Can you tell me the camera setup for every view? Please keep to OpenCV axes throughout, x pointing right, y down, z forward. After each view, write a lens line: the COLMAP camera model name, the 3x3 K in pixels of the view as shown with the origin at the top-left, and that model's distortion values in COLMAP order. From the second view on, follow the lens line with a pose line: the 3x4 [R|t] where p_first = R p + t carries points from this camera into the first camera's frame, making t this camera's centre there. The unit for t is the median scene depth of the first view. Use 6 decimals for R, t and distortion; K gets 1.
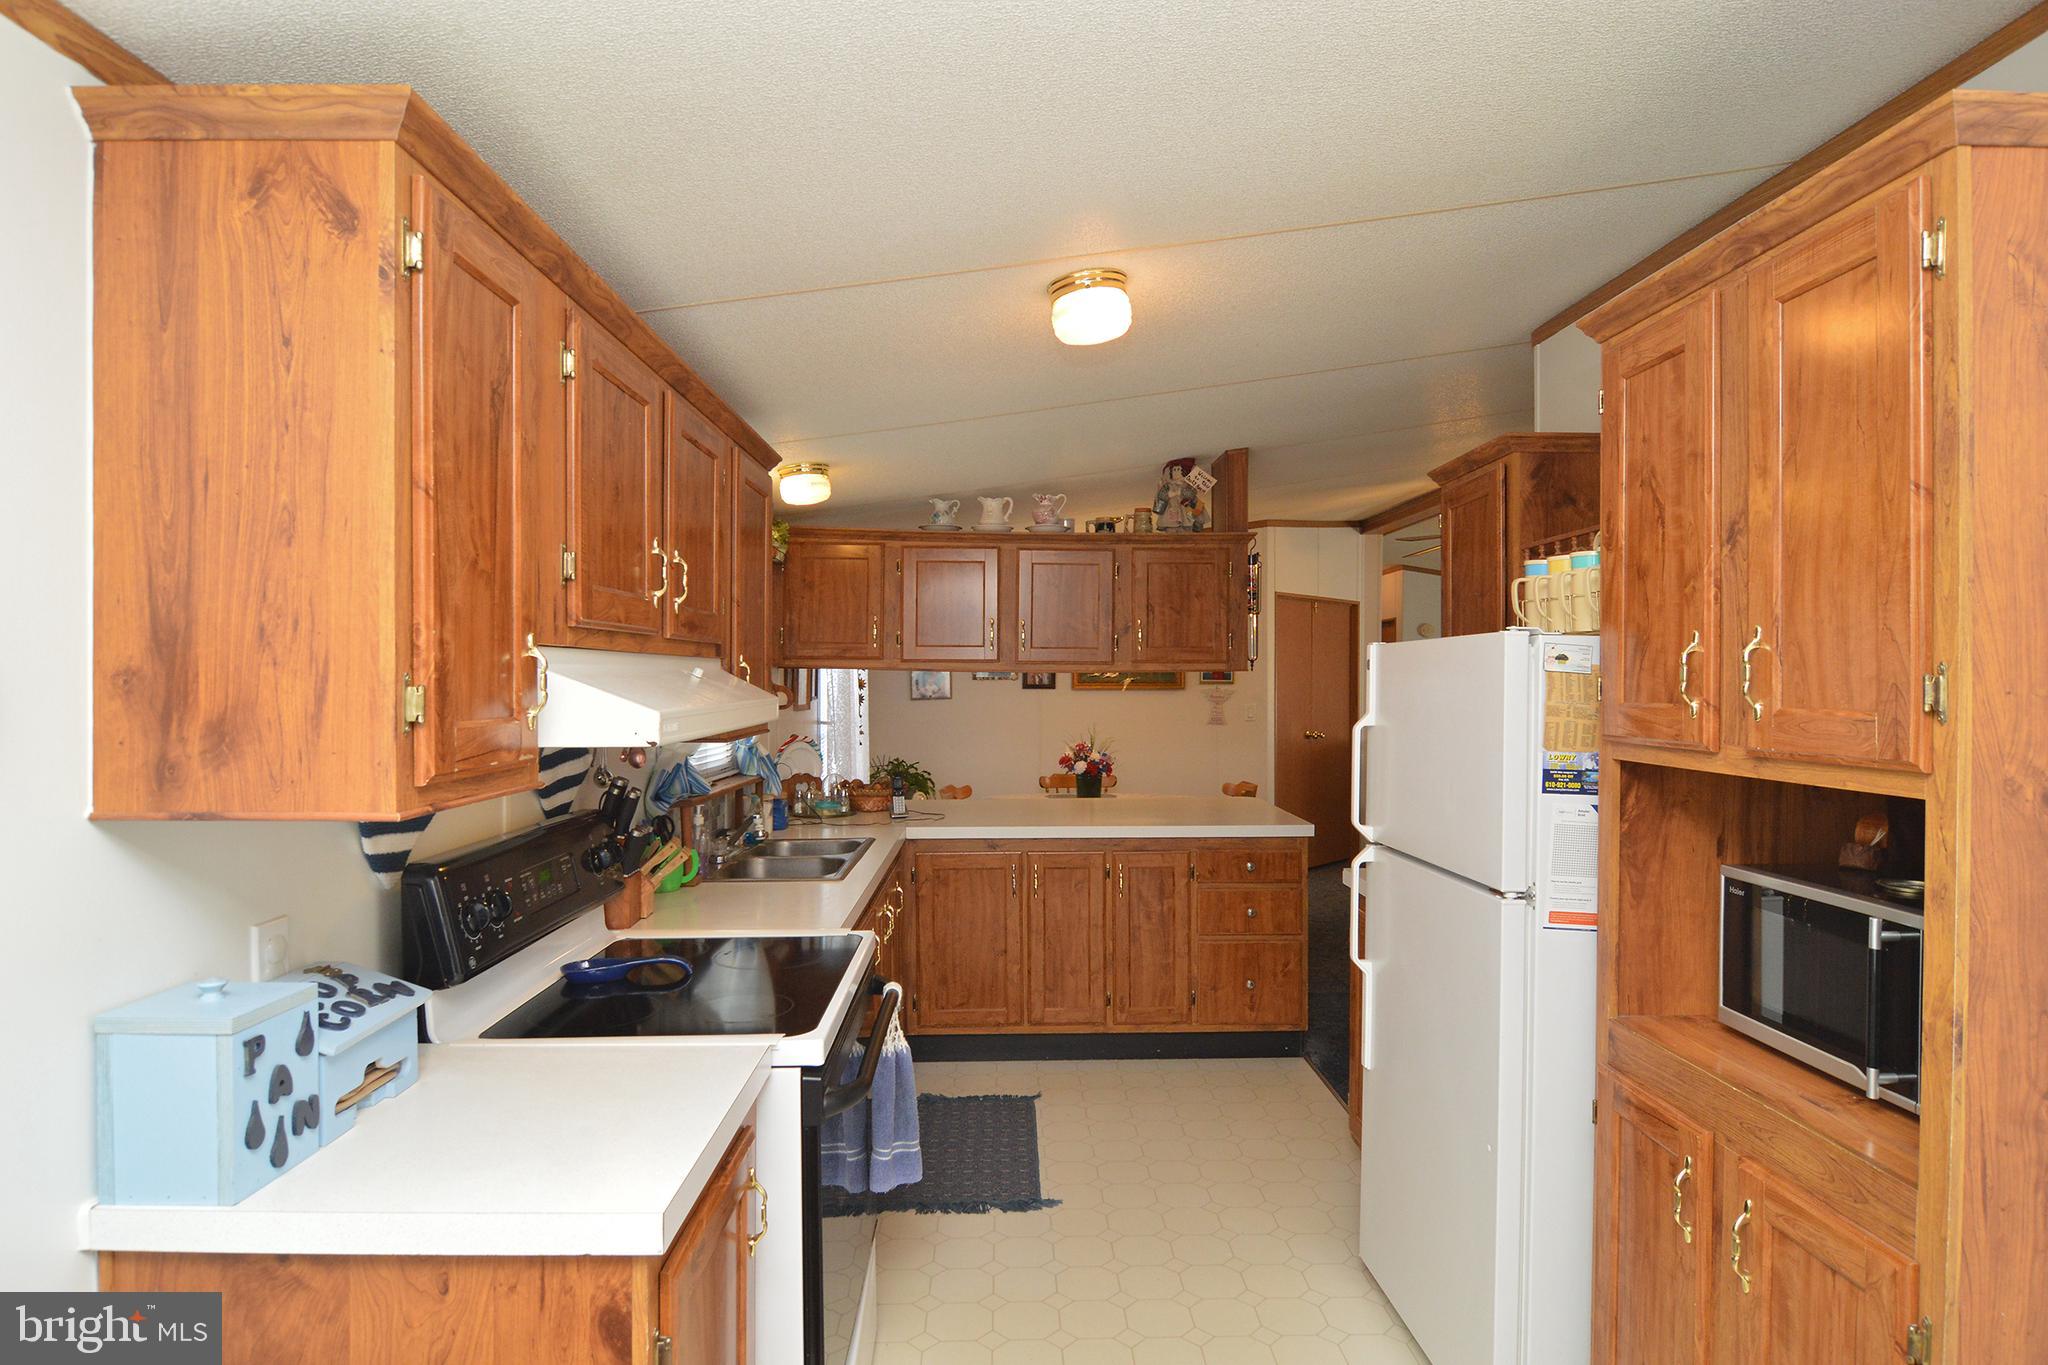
lens RADIAL K [[1114.5, 0, 1034.0], [0, 1114.5, 687.5], [0, 0, 1]] dist [-0.007347, -0.010412]
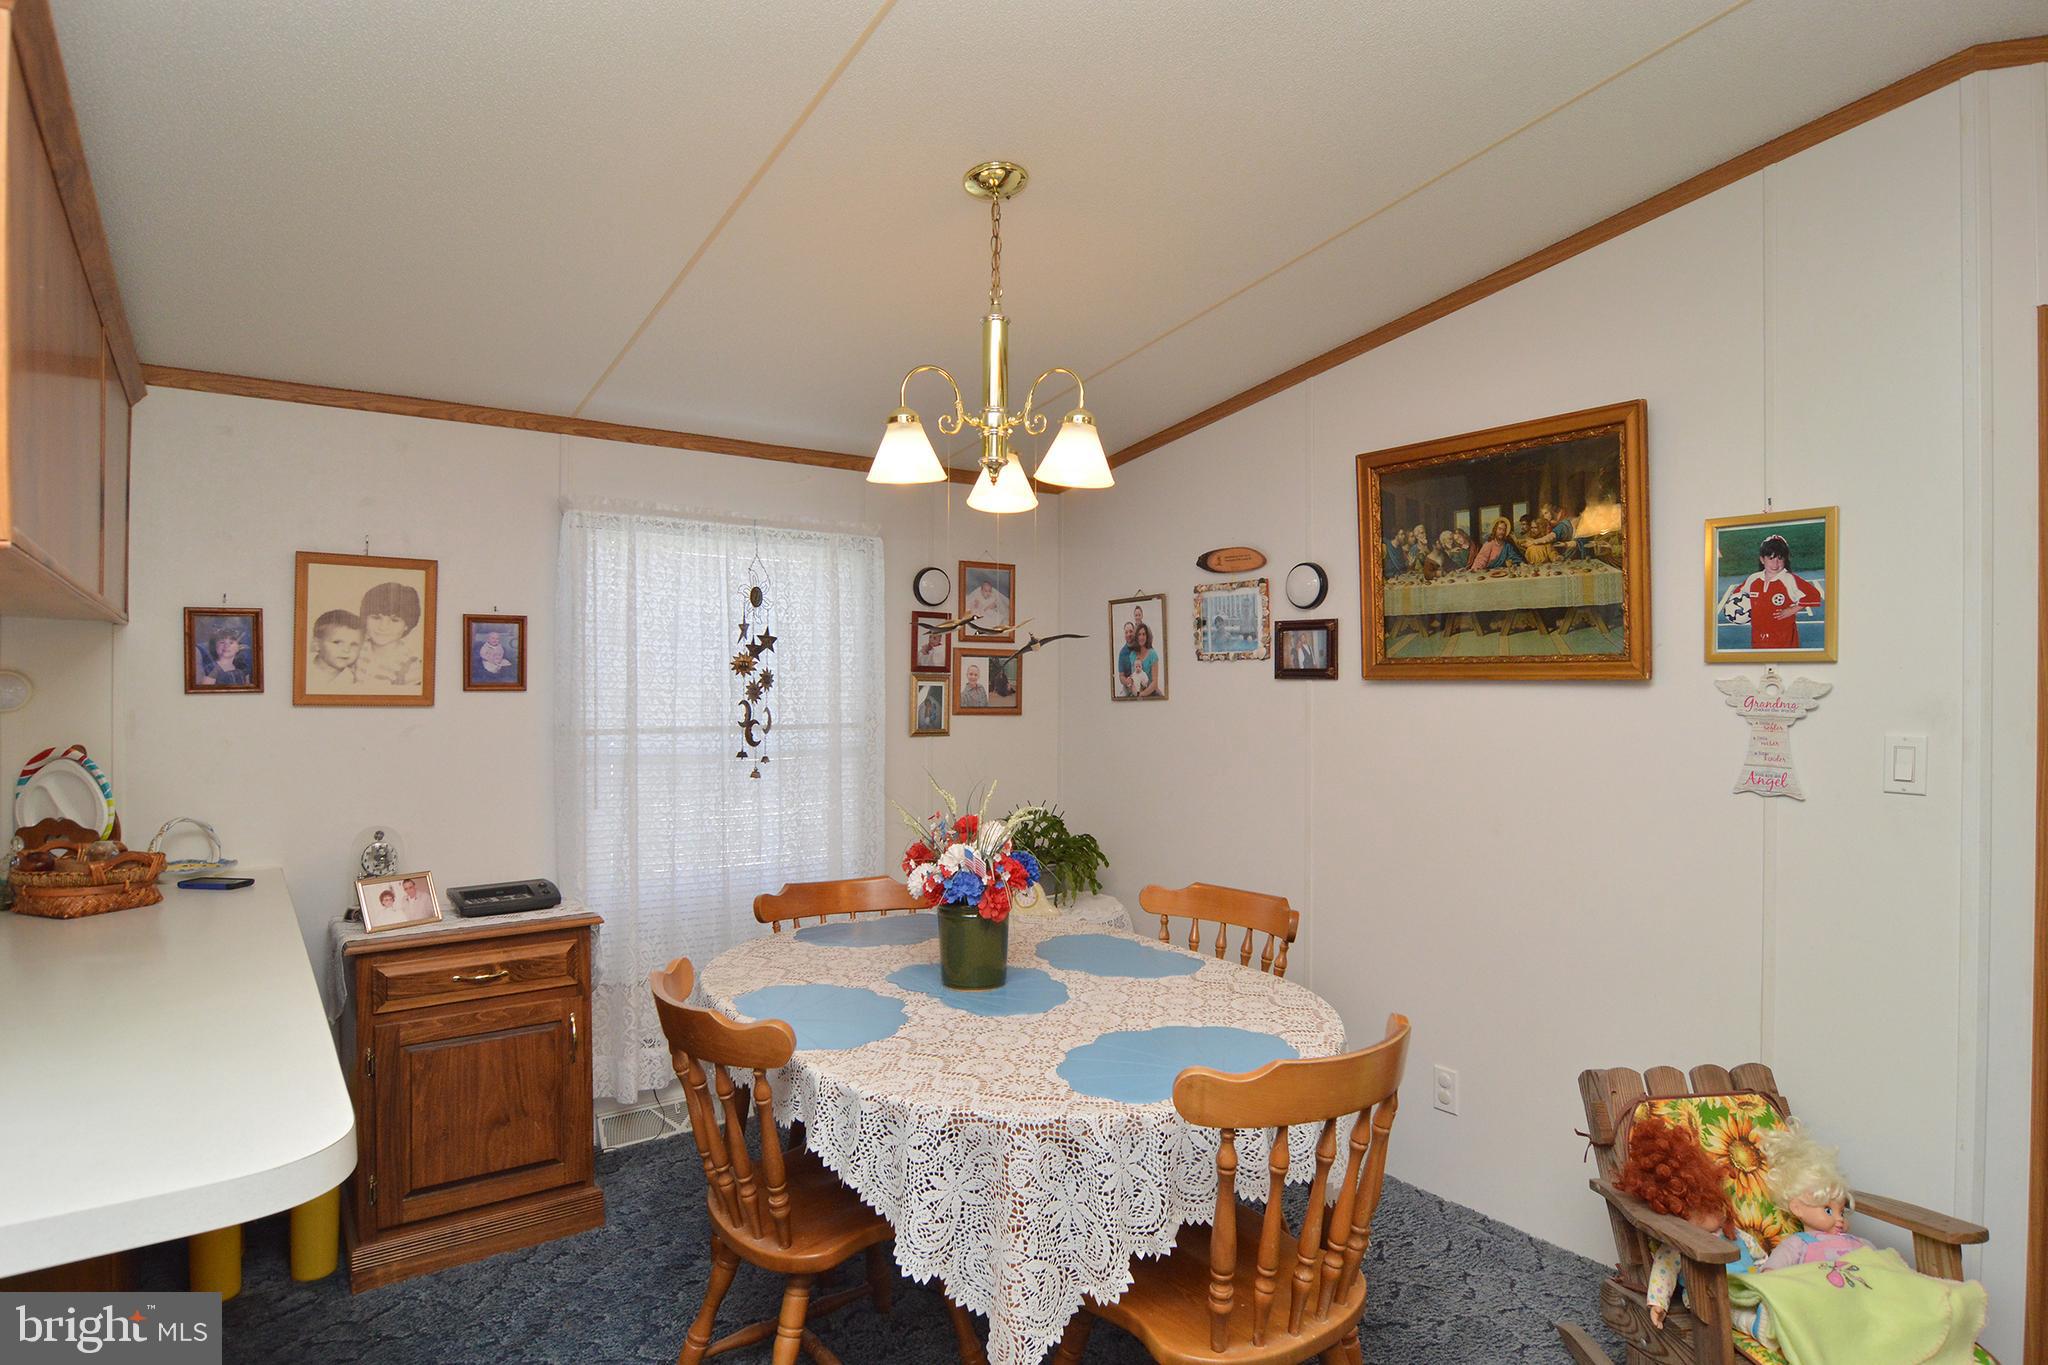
lens RADIAL K [[1114.5, 0, 1034.0], [0, 1114.5, 687.5], [0, 0, 1]] dist [-0.007347, -0.010412]
pose [[0.564238, 0.005798, -0.825592, 1.237939], [-0.011462, 0.999934, -0.000811, 0.024635], [0.825533, 0.009921, 0.564267, 2.755967]]
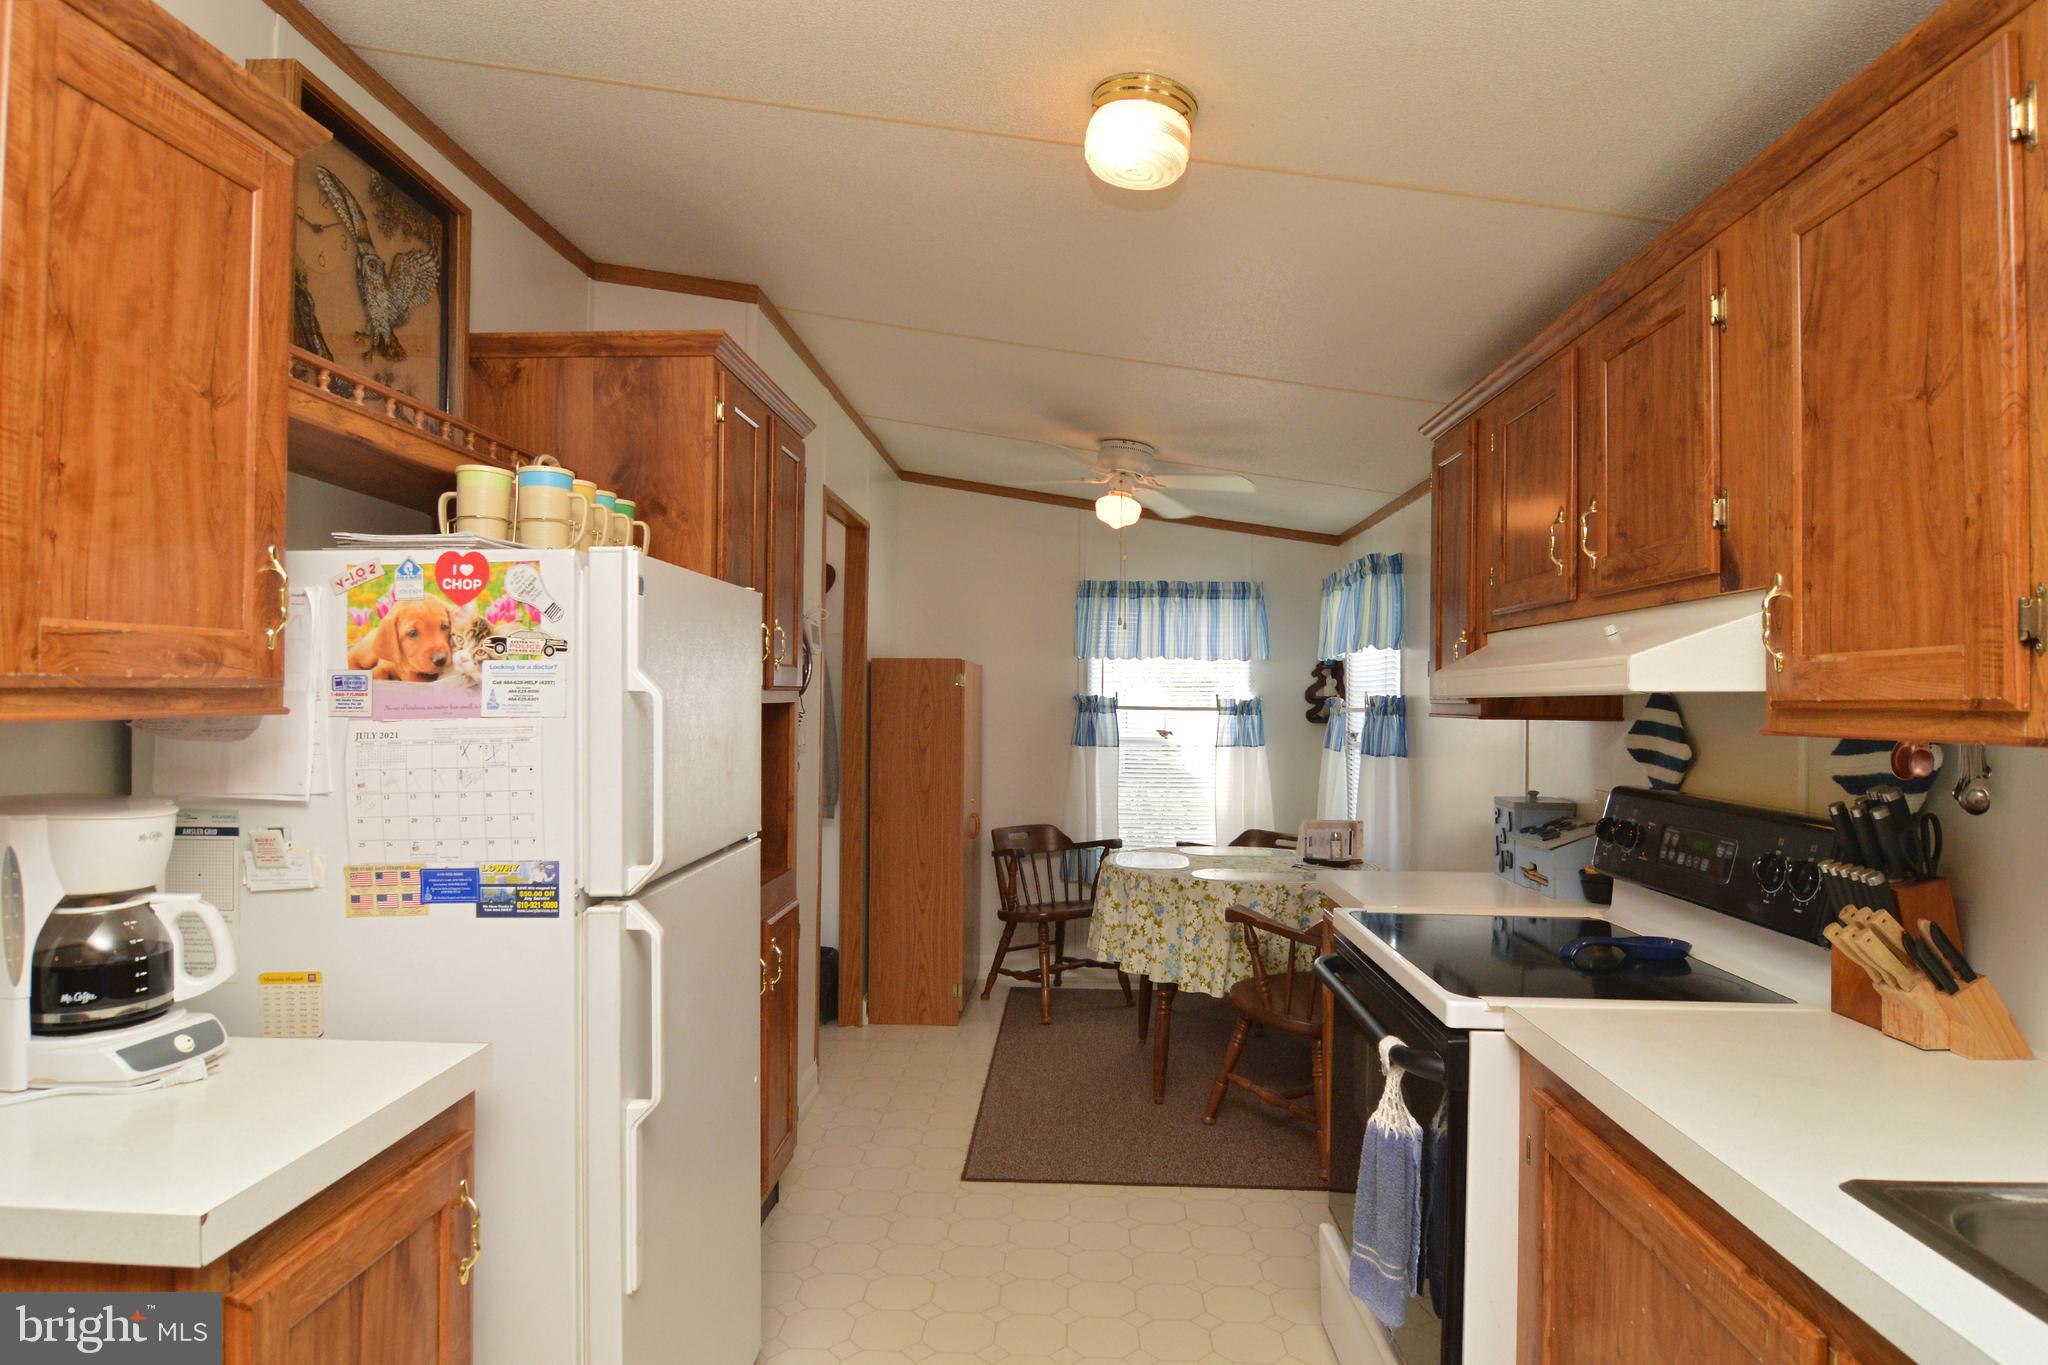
lens RADIAL K [[1134.3, 0, 1034.6], [0, 1134.3, 689.3], [0, 0, 1]] dist [-0.007186, -0.012750]
pose [[-0.997429, -0.011066, 0.070797, 0.079695], [-0.011046, 0.999939, 0.000669, 0.042253], [-0.070800, -0.000114, -0.997491, 2.248356]]
